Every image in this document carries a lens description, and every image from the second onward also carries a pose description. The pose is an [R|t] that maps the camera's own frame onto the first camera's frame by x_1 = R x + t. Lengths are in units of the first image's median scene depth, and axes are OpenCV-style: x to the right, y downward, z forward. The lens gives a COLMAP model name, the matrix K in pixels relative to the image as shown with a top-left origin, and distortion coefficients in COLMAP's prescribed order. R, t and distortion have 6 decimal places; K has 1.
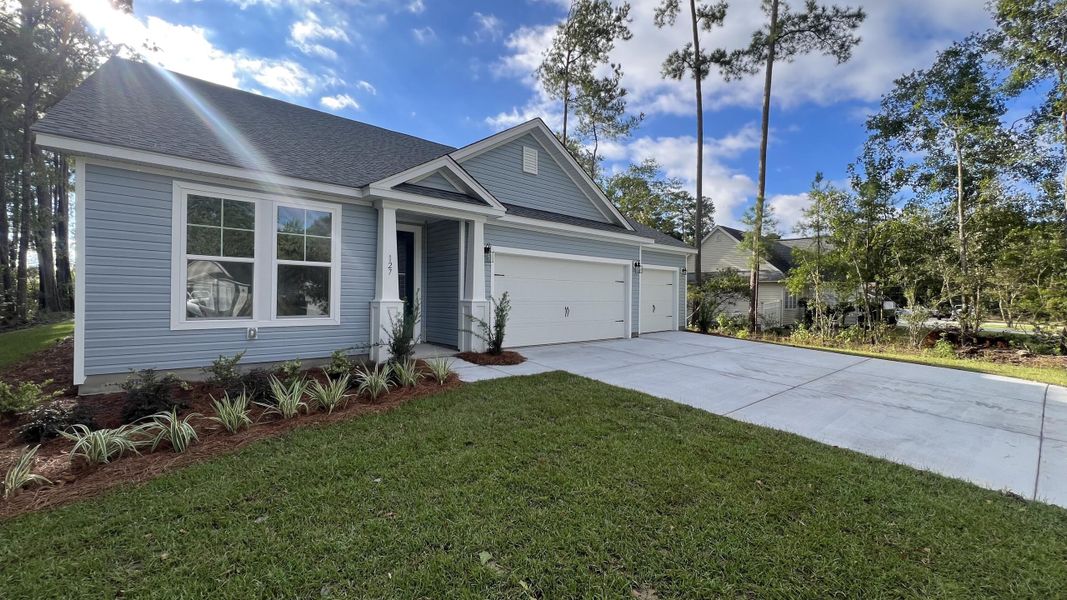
lens RADIAL K [[433.7, 0, 534.1], [0, 433.7, 292.8], [0, 0, 1]] dist [0.003421, 0.000045]
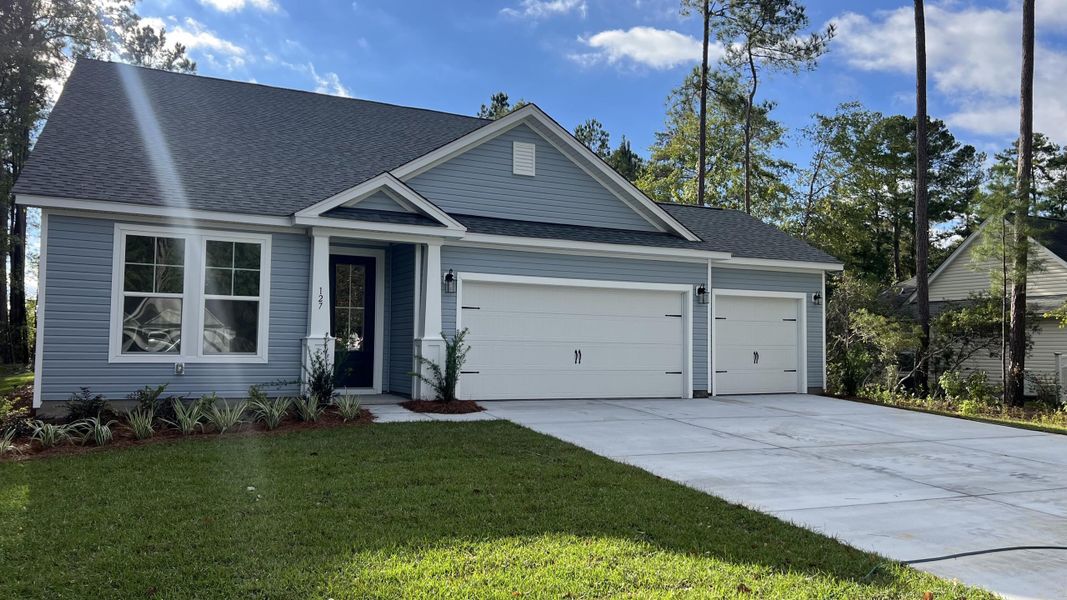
lens RADIAL K [[805.0, 0, 534.1], [0, 805.0, 303.3], [0, 0, 1]] dist [0.045110, -0.018208]
pose [[0.966918, -0.012671, -0.254773, 0.468820], [0.000424, 0.998844, -0.048068, 0.024618], [0.255088, 0.046370, 0.965805, -0.458613]]
